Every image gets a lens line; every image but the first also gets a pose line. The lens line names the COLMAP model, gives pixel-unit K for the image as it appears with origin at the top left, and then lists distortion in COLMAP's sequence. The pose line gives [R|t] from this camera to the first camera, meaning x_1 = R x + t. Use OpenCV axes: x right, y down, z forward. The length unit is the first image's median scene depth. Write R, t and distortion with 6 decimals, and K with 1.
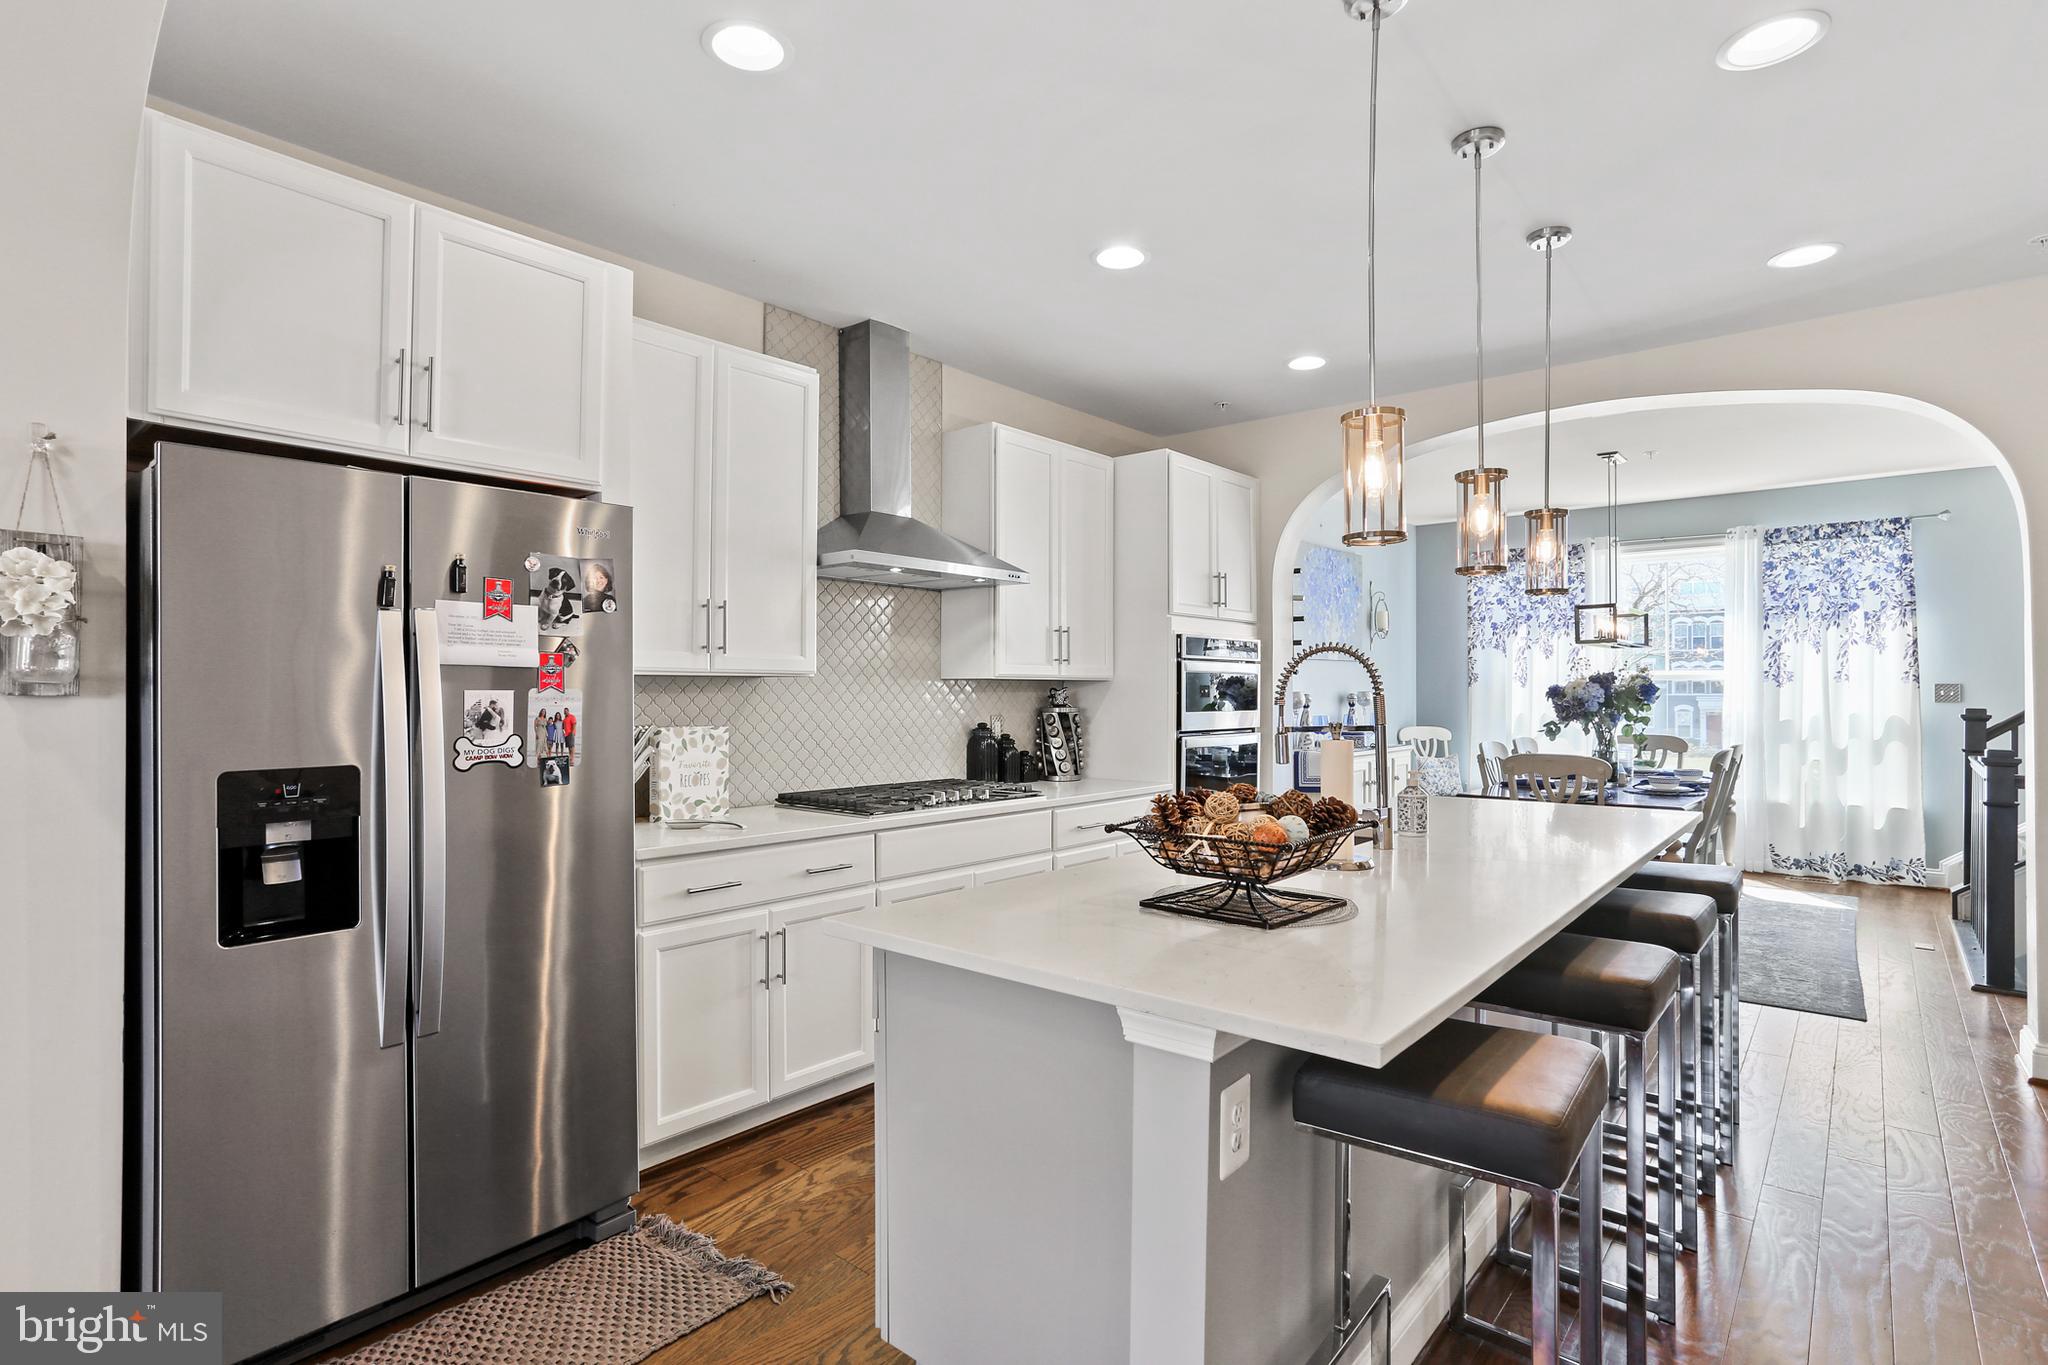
lens RADIAL K [[1009.0, 0, 1017.3], [0, 1009.0, 682.6], [0, 0, 1]] dist [-0.021207, 0.011043]
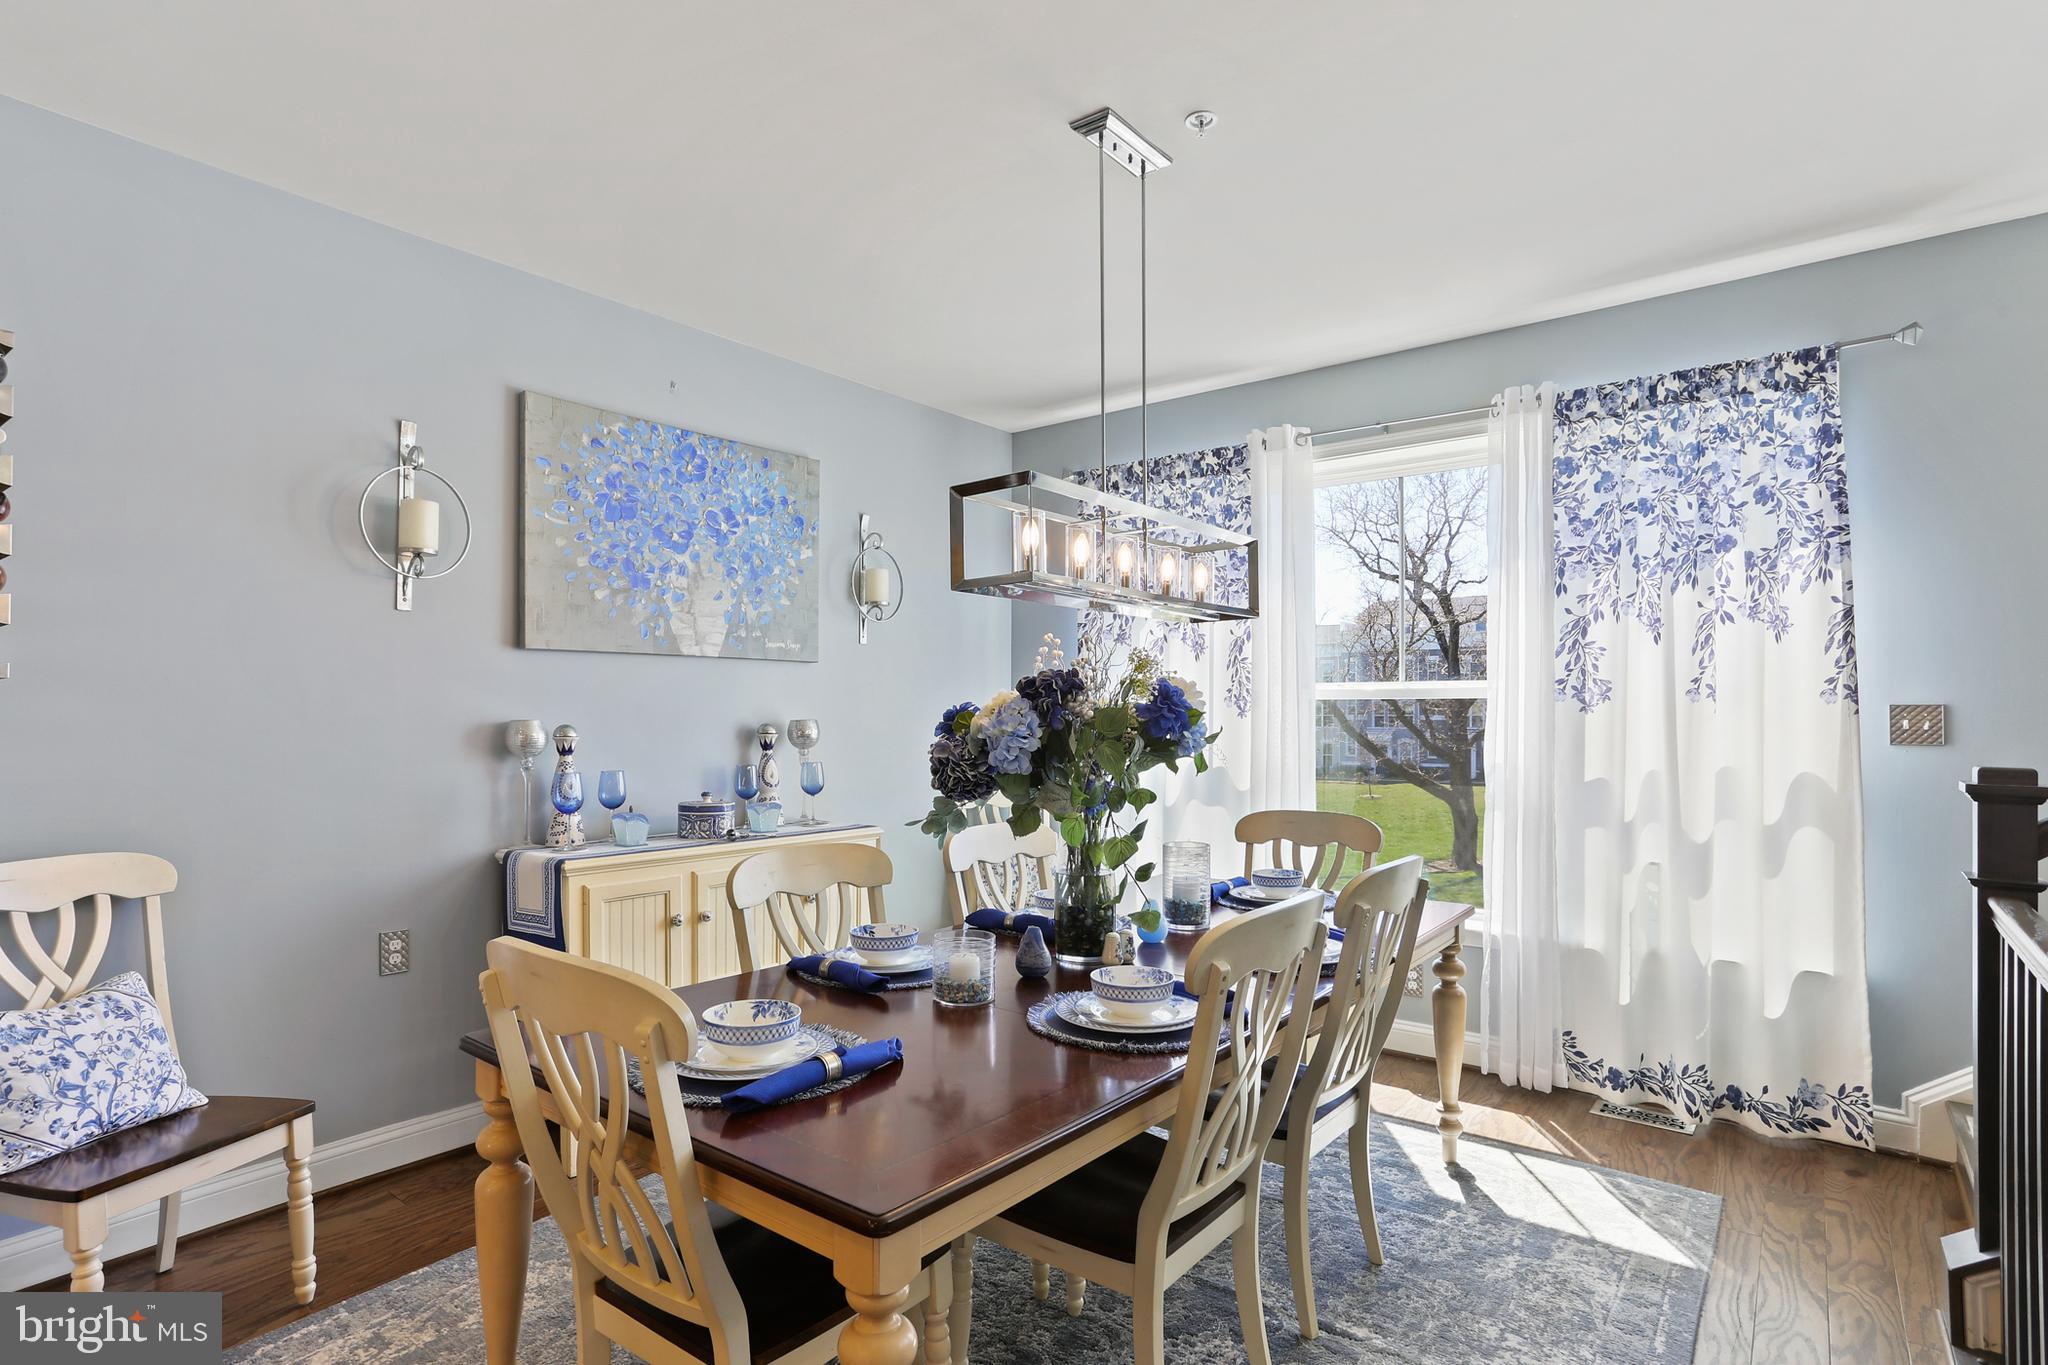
lens RADIAL K [[1009.0, 0, 1032.4], [0, 1009.0, 703.1], [0, 0, 1]] dist [-0.021207, 0.011043]
pose [[0.998952, 0.000020, 0.045764, 0.494041], [0.000247, 0.999983, -0.005815, 0.003302], [-0.045763, 0.005820, 0.998935, 0.548490]]
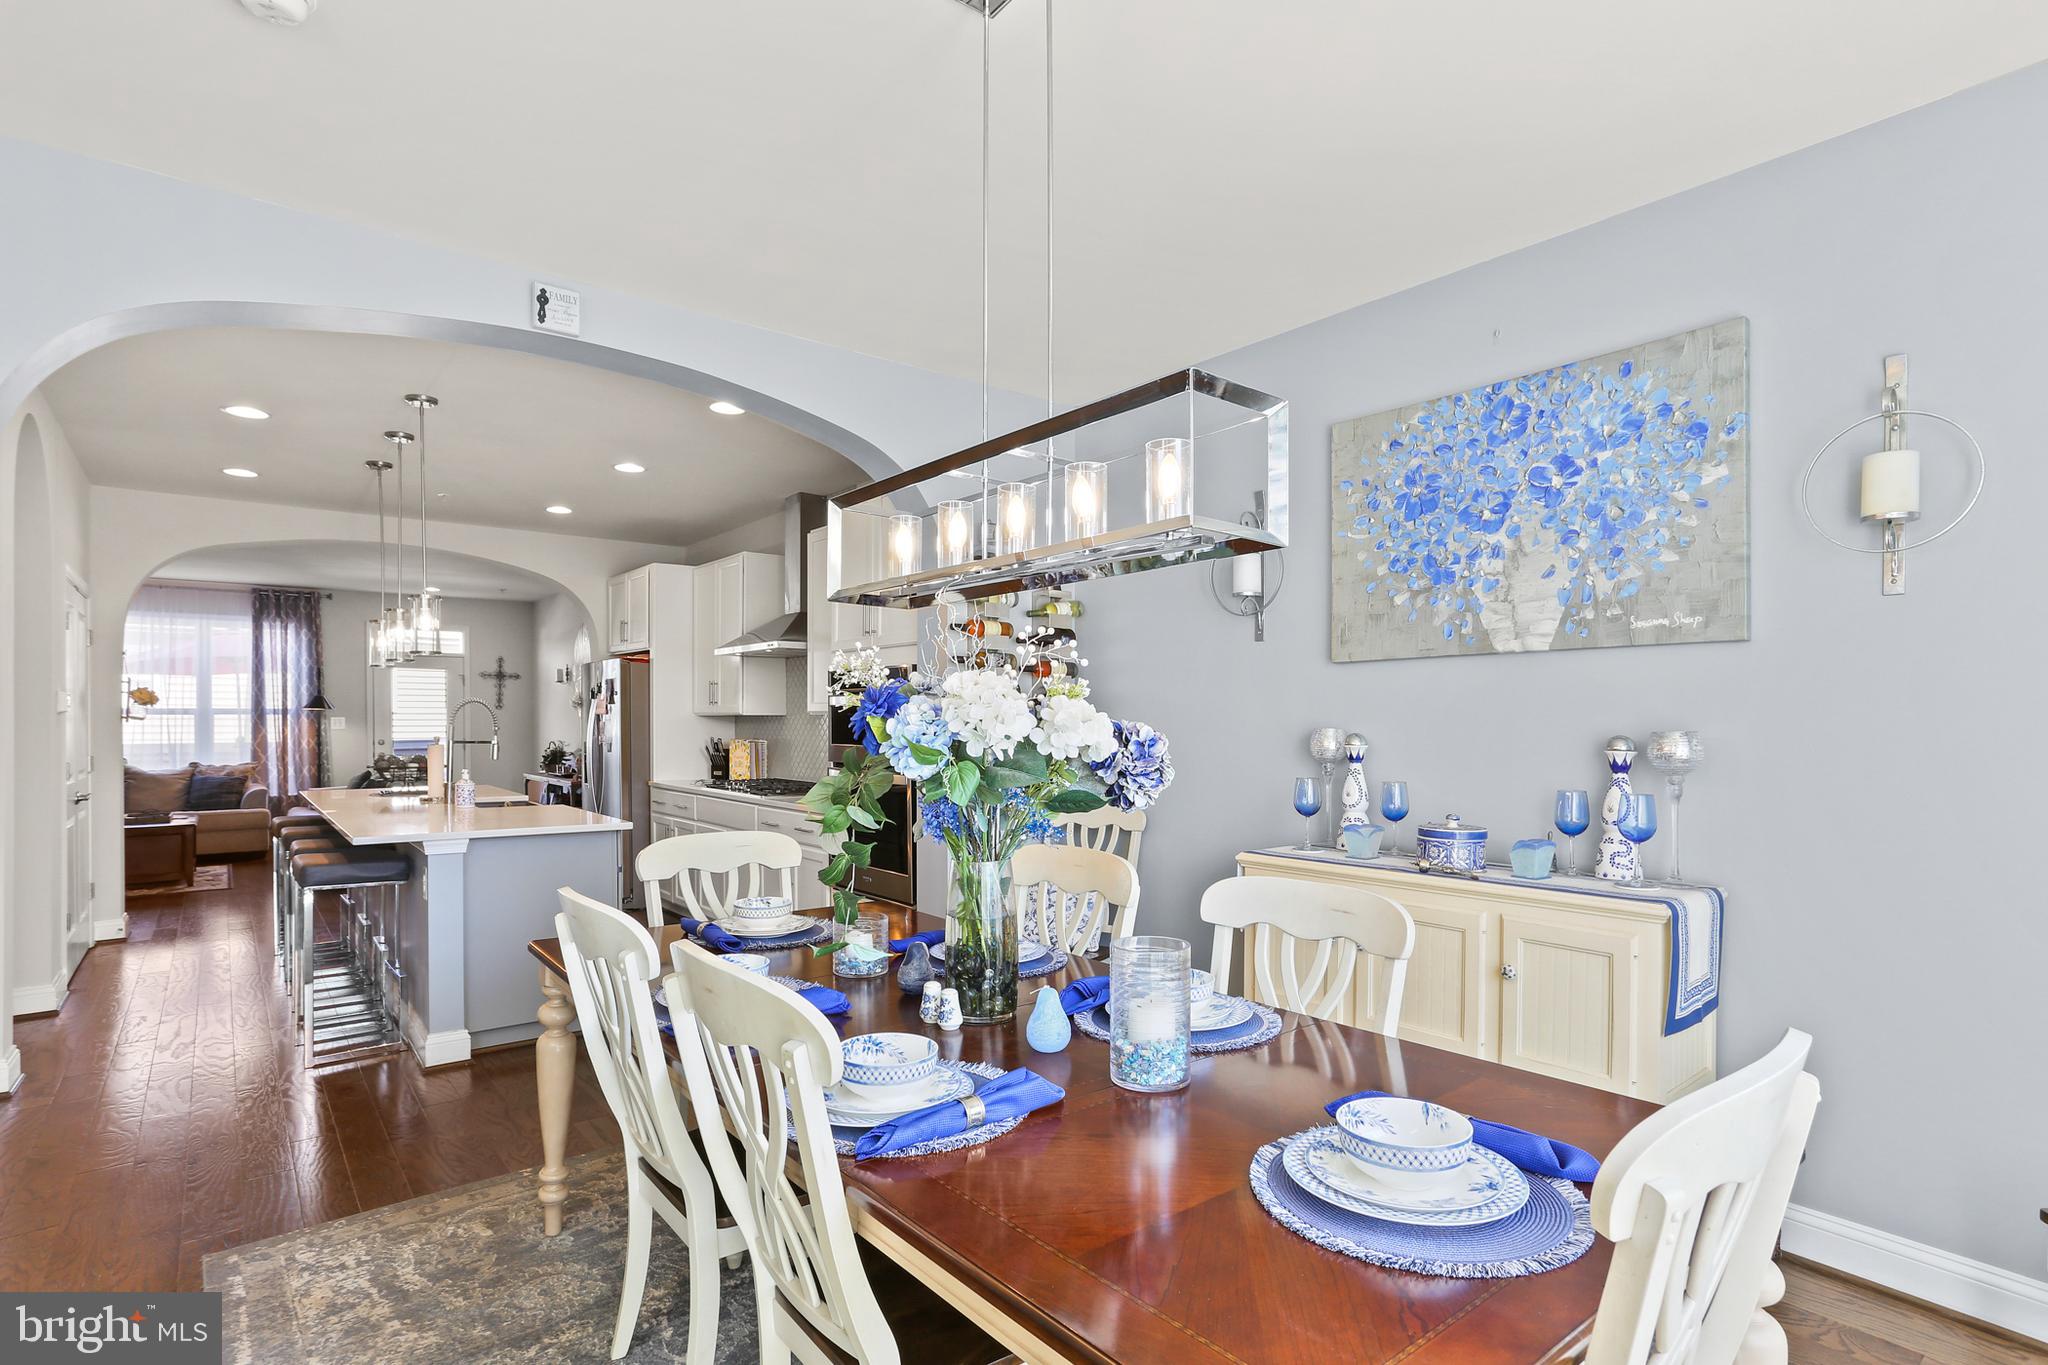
lens RADIAL K [[1009.0, 0, 1019.2], [0, 1009.0, 730.9], [0, 0, 1]] dist [-0.021207, 0.011043]
pose [[-0.158762, 0.007596, -0.987288, 0.806348], [0.004075, 0.999967, 0.007038, 0.005493], [0.987309, -0.002906, -0.158787, 0.946872]]
